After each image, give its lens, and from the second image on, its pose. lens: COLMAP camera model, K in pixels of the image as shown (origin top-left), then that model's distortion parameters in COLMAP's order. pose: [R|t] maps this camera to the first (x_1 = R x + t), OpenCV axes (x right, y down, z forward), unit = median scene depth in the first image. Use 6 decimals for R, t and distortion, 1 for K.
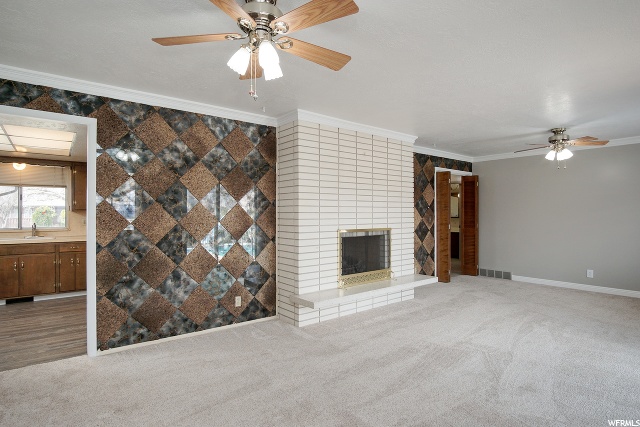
lens RADIAL K [[344.8, 0, 315.5], [0, 344.8, 208.0], [0, 0, 1]] dist [-0.013419, 0.000166]
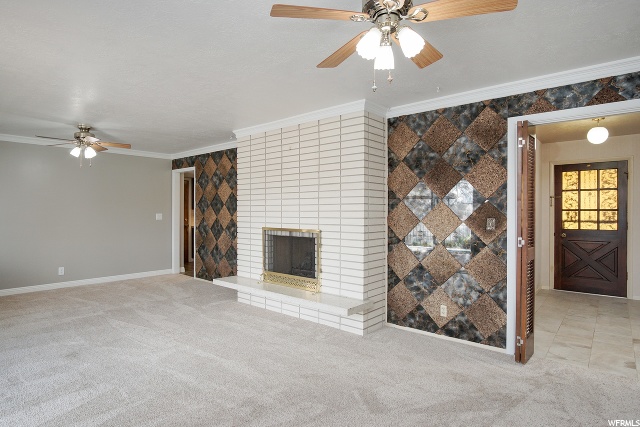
lens RADIAL K [[344.8, 0, 315.5], [0, 344.8, 208.0], [0, 0, 1]] dist [-0.013419, 0.000166]
pose [[0.207620, -0.008825, -0.978170, 1.509240], [0.012329, 0.999903, -0.006404, 0.016297], [0.978132, -0.010730, 0.207709, 1.228769]]
